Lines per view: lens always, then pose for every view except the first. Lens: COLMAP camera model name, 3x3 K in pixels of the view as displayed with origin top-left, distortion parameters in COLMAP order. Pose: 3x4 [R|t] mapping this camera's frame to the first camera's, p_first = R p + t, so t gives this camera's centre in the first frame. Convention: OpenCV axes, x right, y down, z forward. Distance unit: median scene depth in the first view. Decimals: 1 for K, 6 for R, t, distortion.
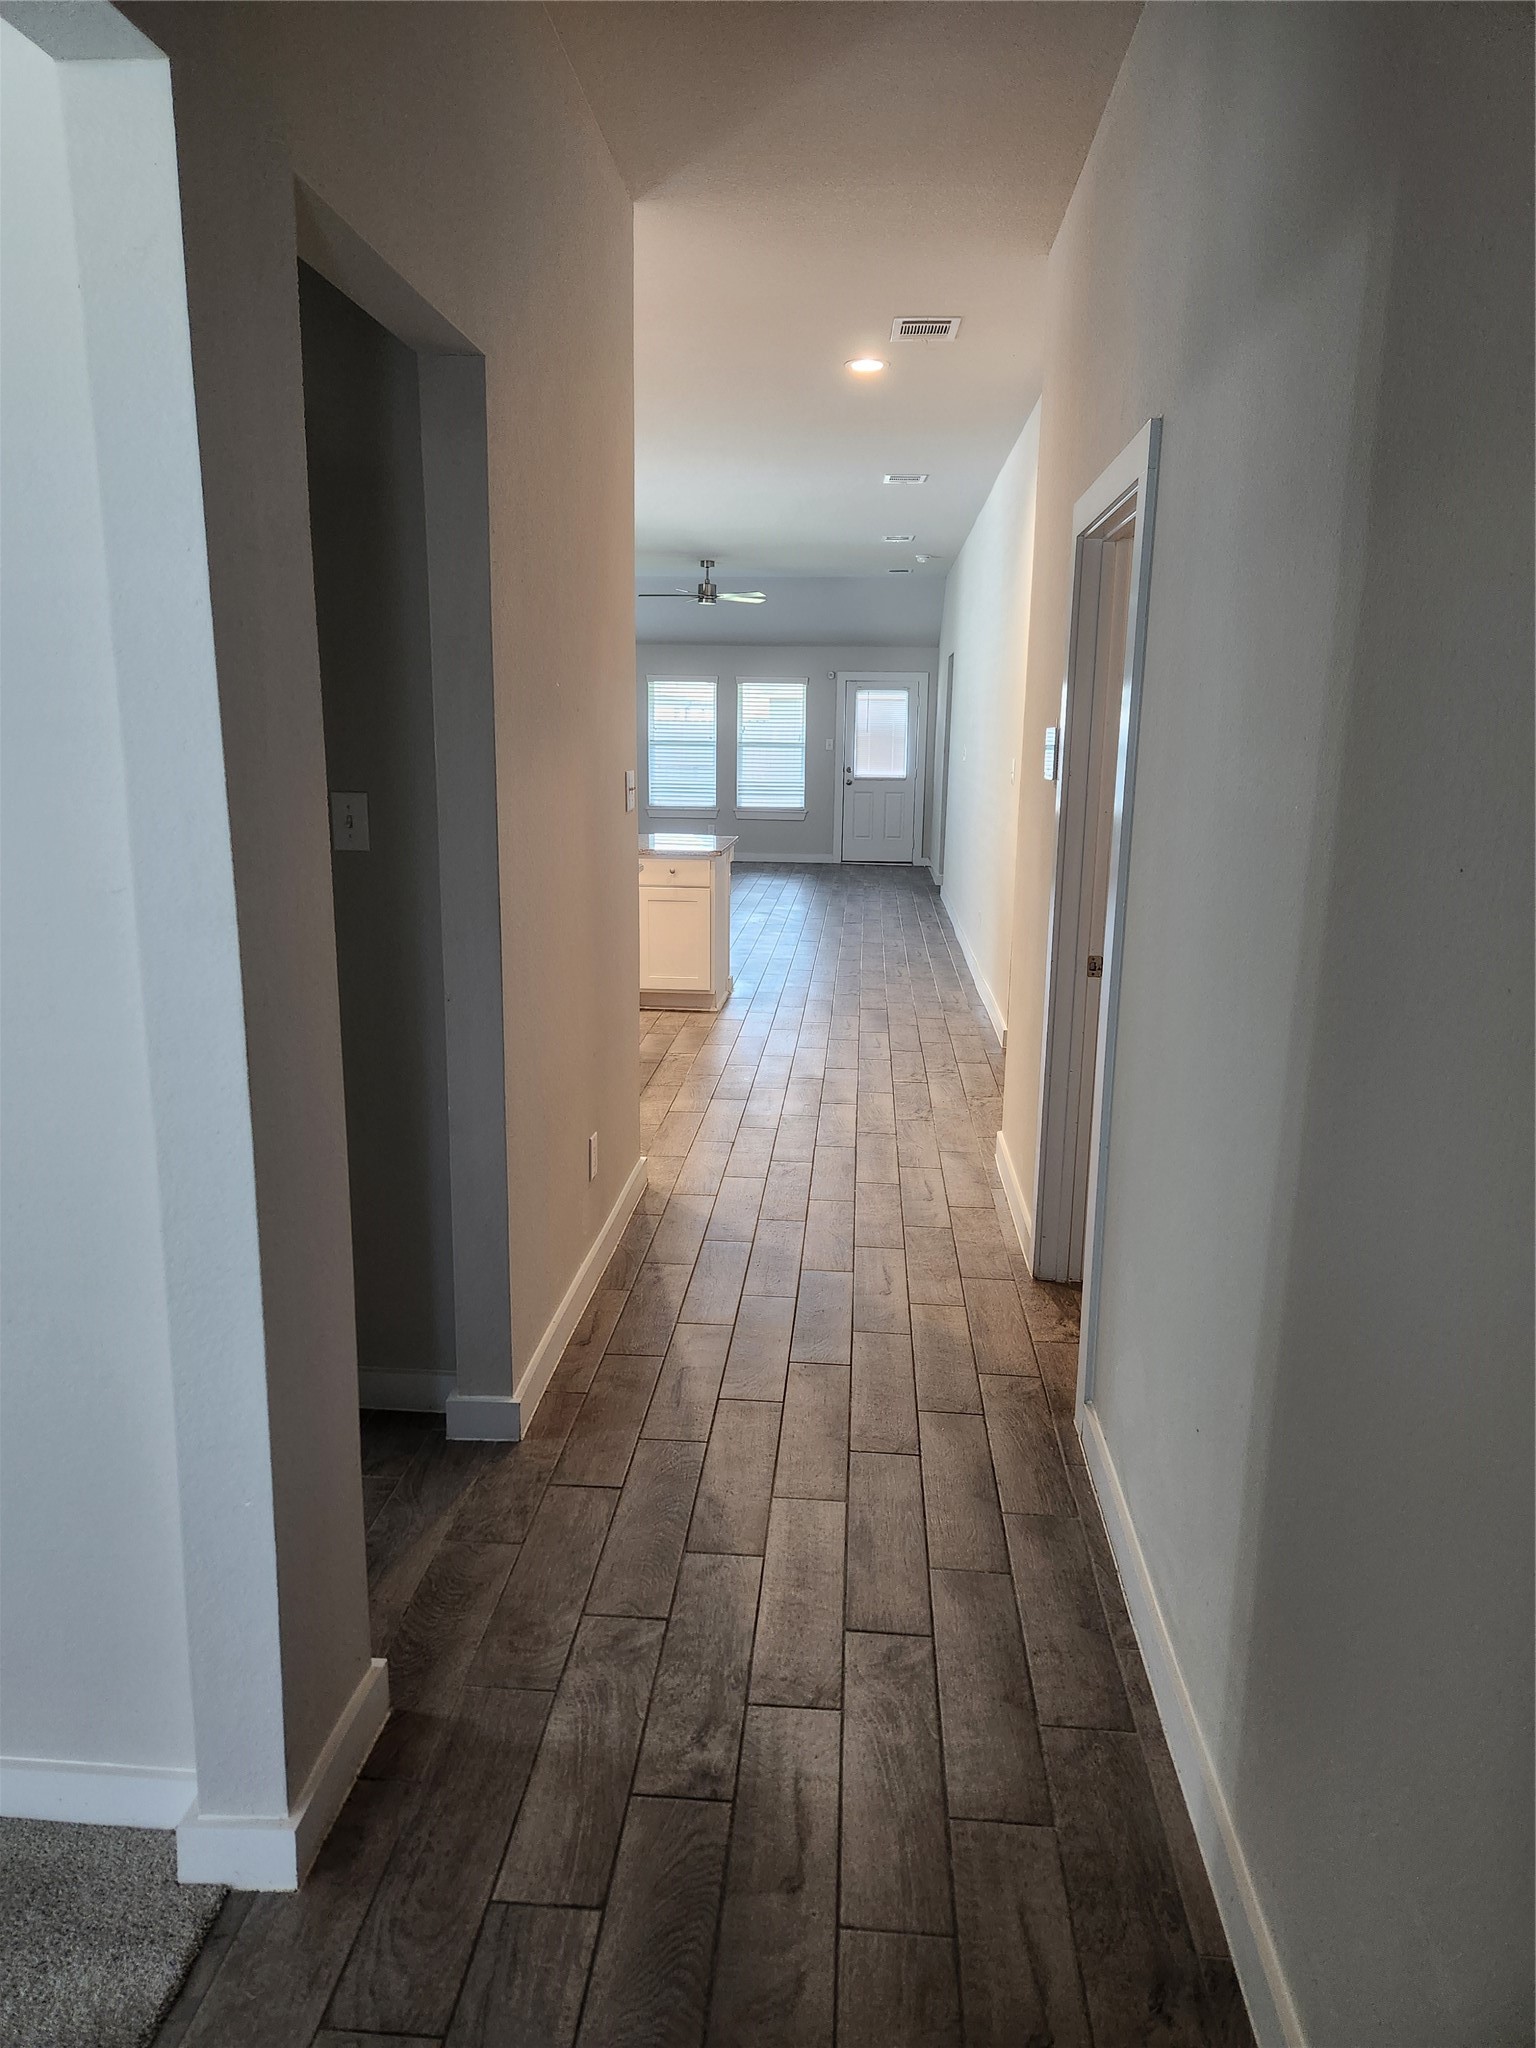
lens RADIAL K [[1375.7, 0, 763.5], [0, 1375.7, 1034.5], [0, 0, 1]] dist [0.072541, -0.052611]
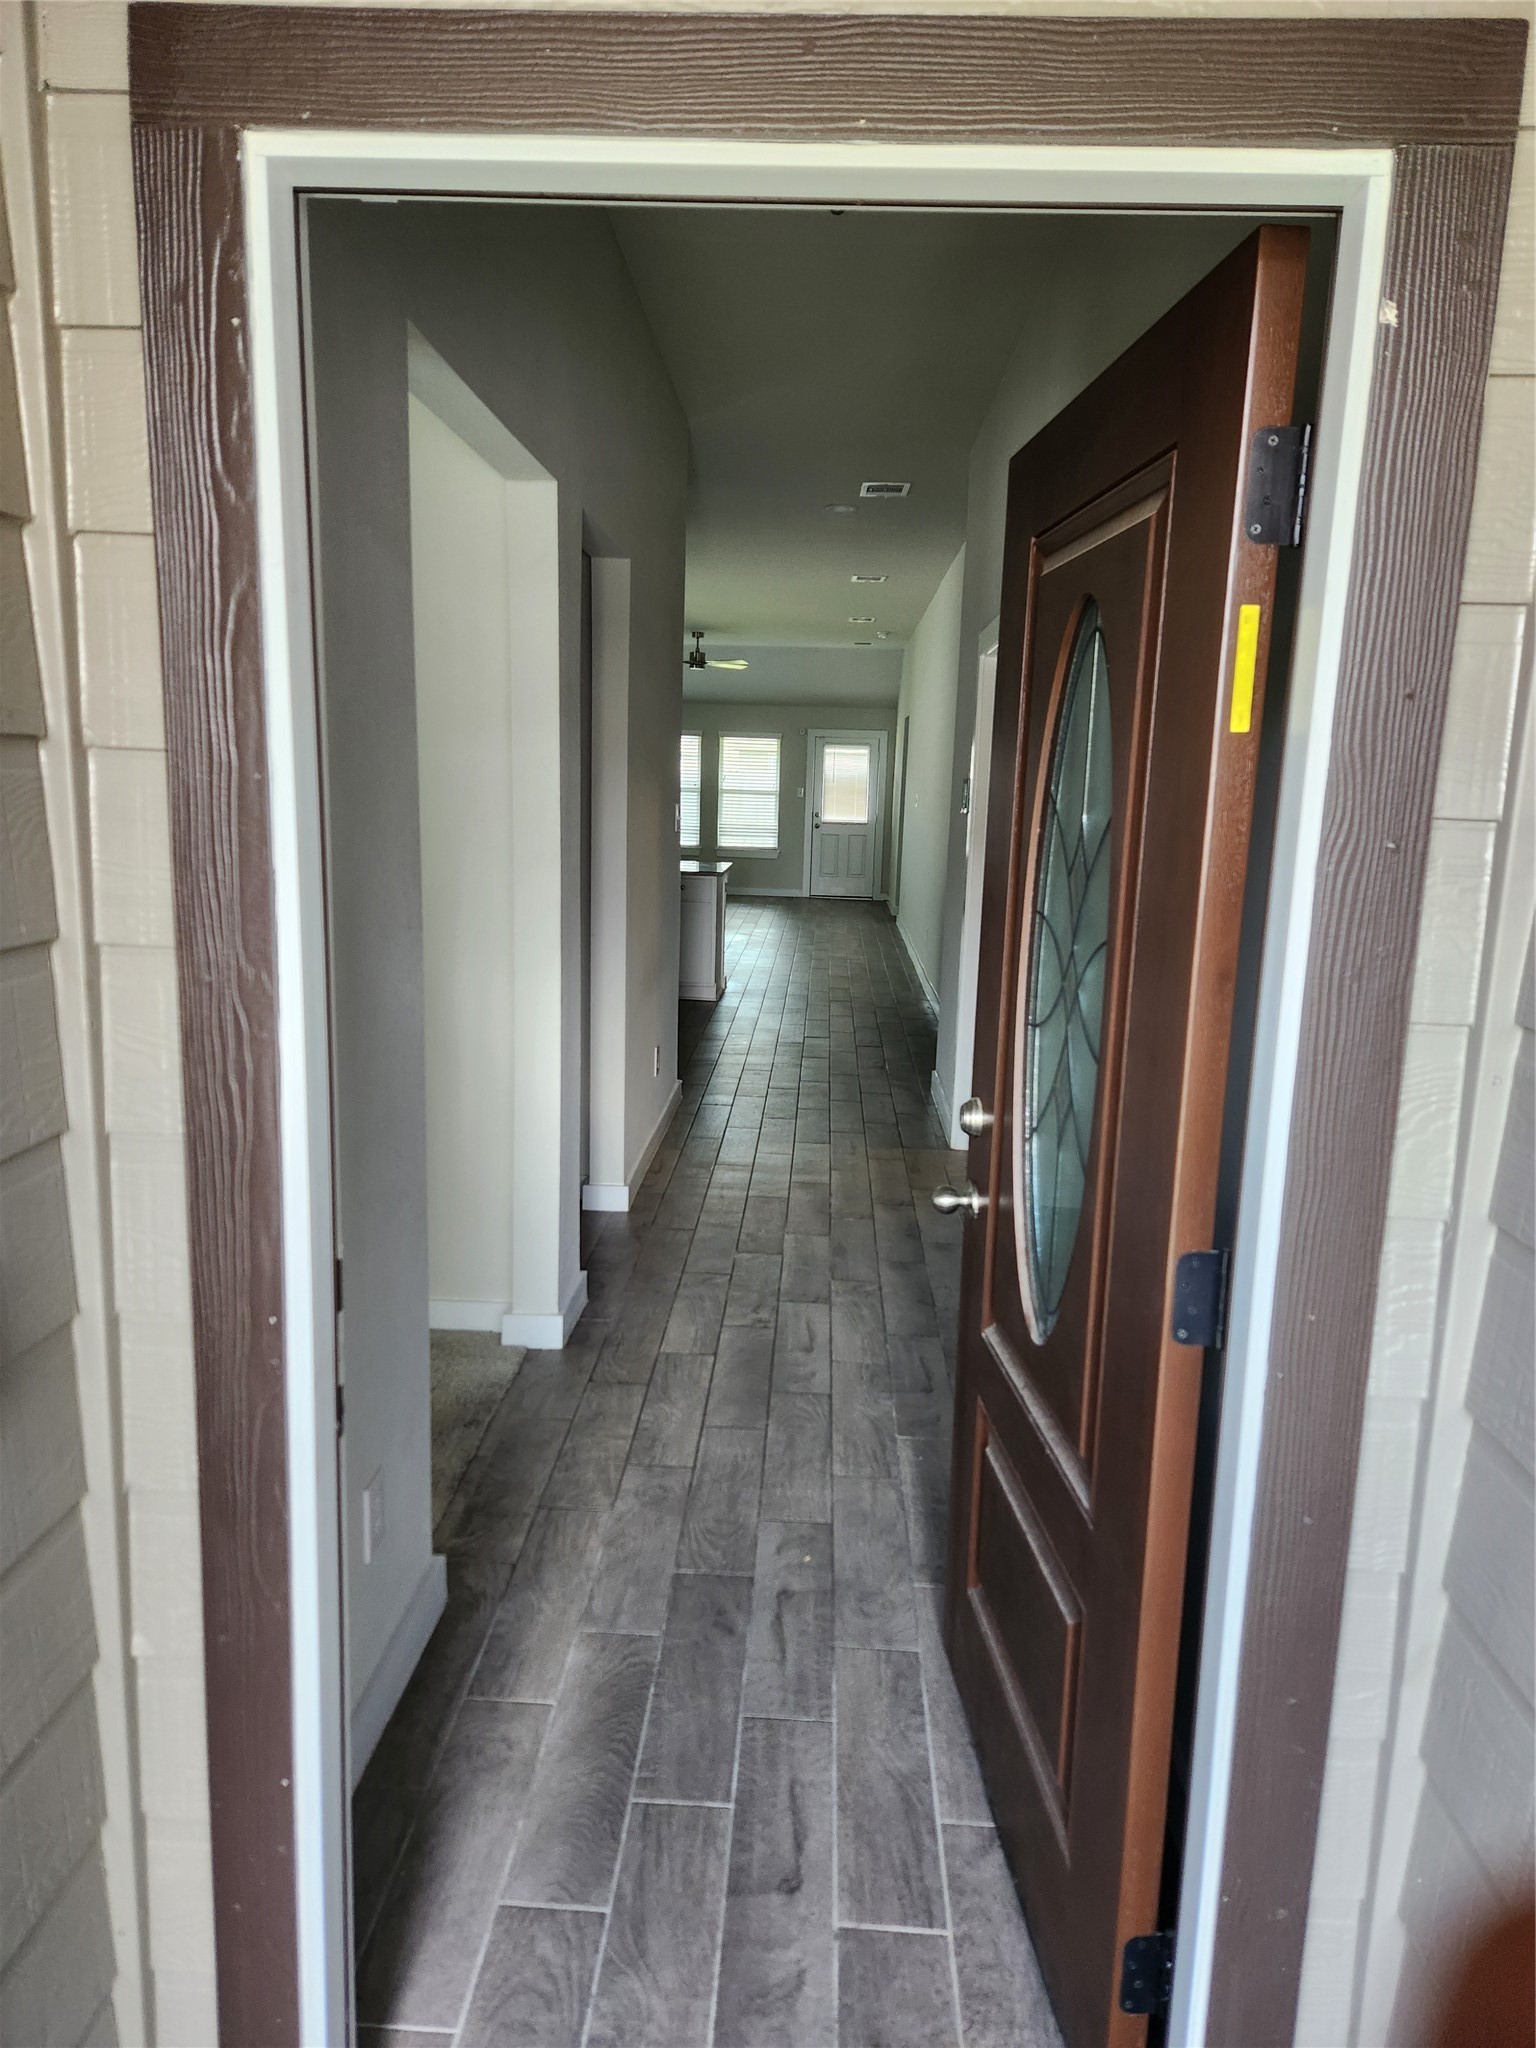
lens RADIAL K [[1375.7, 0, 763.5], [0, 1375.7, 1034.5], [0, 0, 1]] dist [0.072541, -0.052611]
pose [[0.999469, 0.013639, 0.029598, -0.023300], [-0.012602, 0.999310, -0.034945, 0.048695], [-0.030055, 0.034553, 0.998951, -0.213207]]
